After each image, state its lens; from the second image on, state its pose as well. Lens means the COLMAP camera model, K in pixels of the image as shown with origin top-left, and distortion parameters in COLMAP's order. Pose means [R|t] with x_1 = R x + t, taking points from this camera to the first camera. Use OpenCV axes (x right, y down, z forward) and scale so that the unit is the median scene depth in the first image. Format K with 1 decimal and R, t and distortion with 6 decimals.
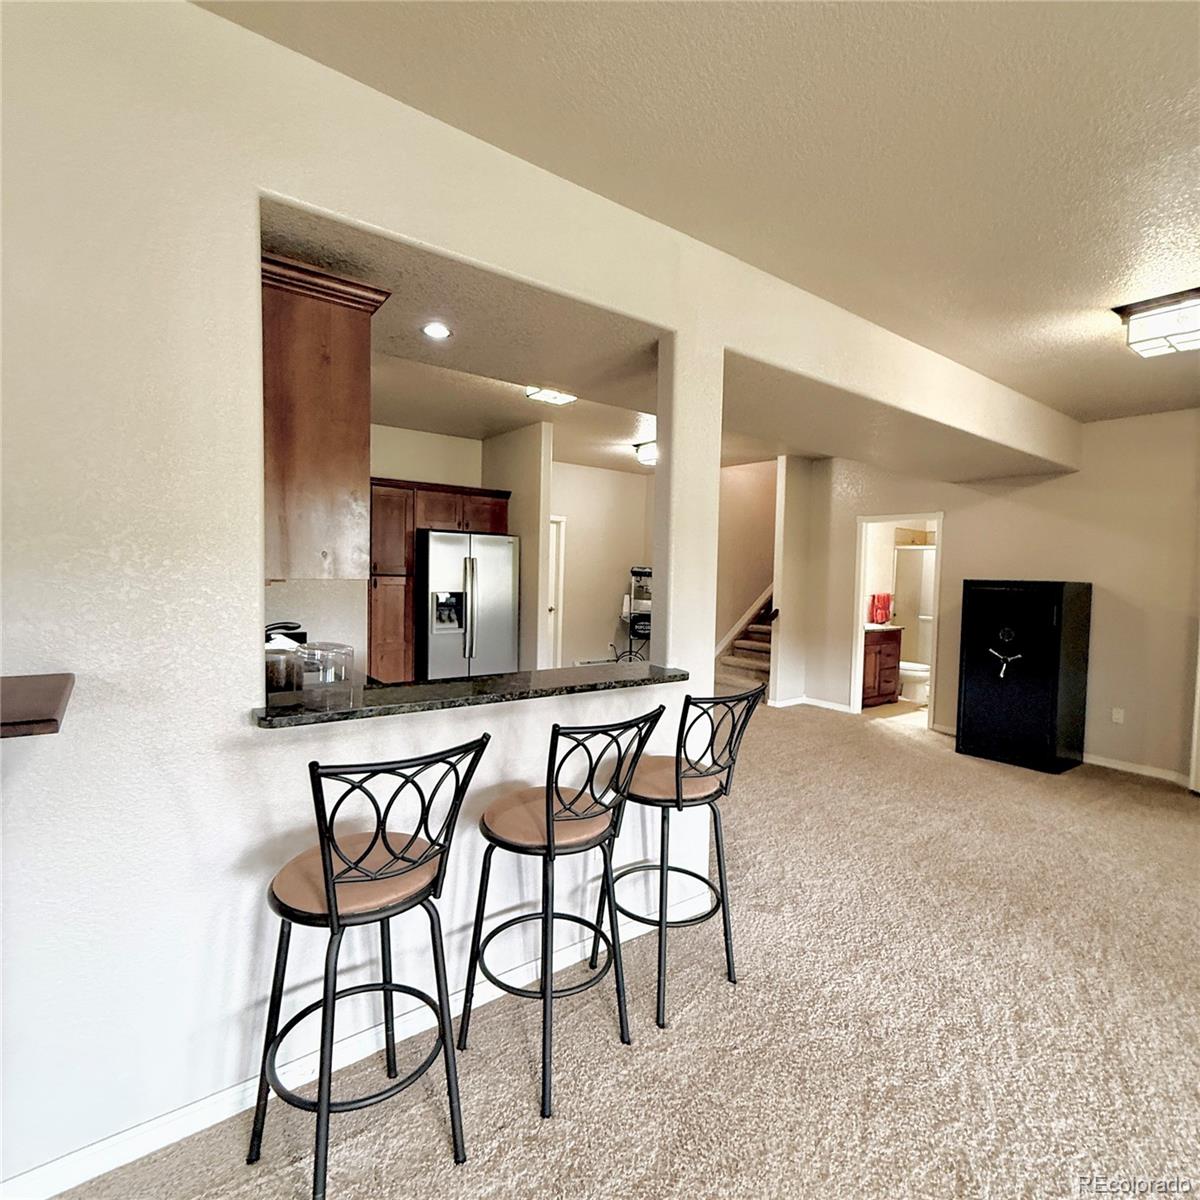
lens RADIAL K [[638.6, 0, 600.0], [0, 638.6, 600.0], [0, 0, 1]] dist [0.002366, 0.000313]
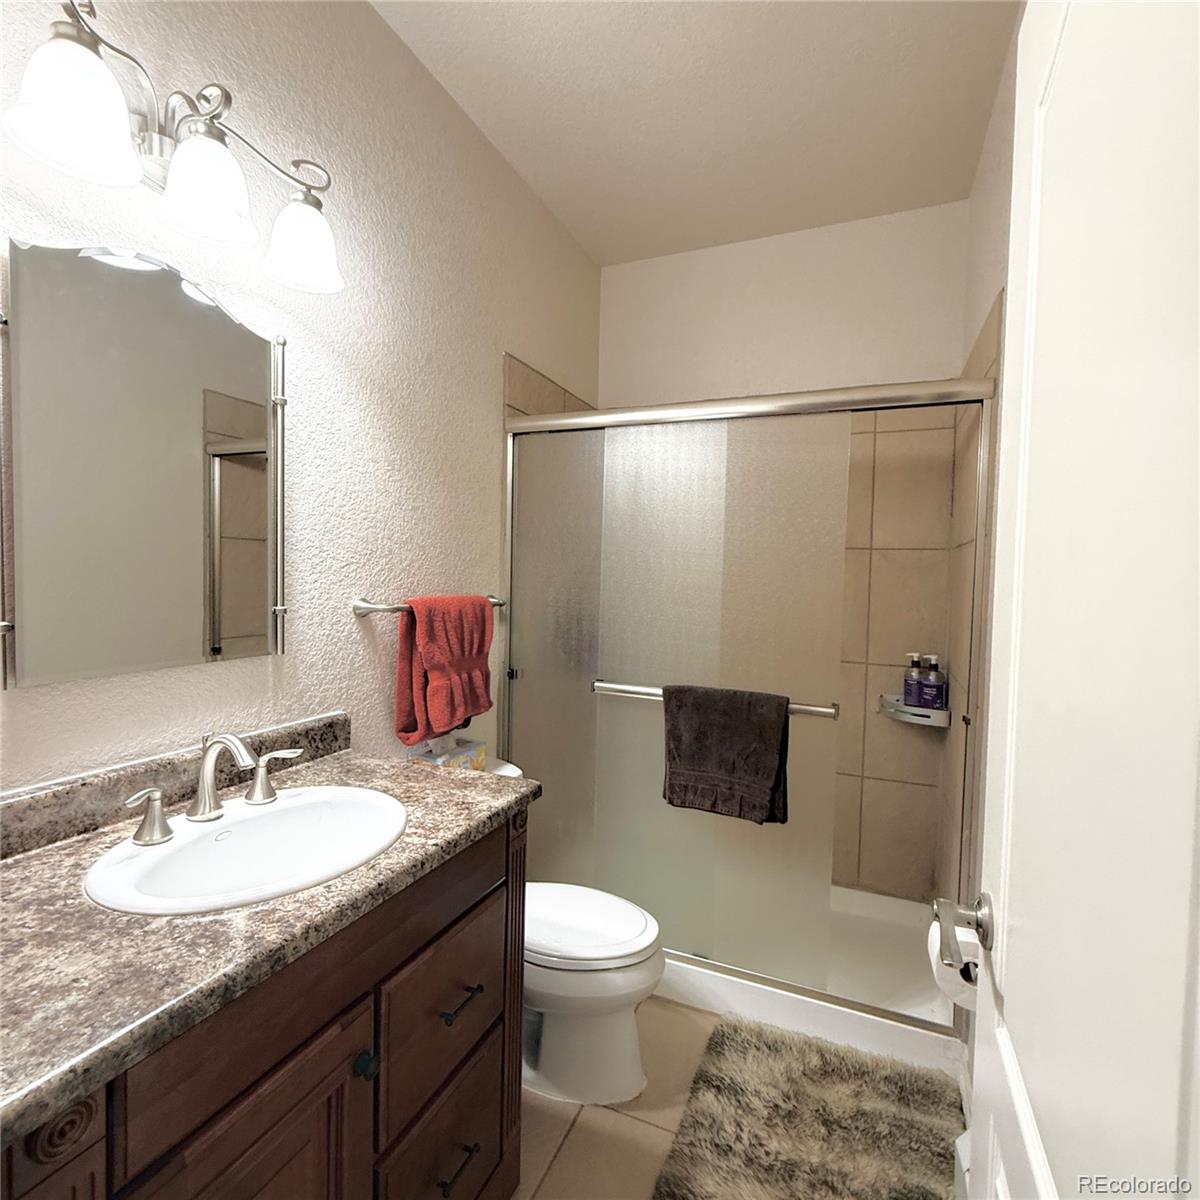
lens RADIAL K [[638.6, 0, 600.0], [0, 638.6, 600.0], [0, 0, 1]] dist [0.002366, 0.000313]
pose [[0.869690, -0.021194, 0.493144, 0.373246], [0.014375, 0.999742, 0.017614, -0.013279], [-0.493389, -0.008230, 0.869770, 0.771787]]
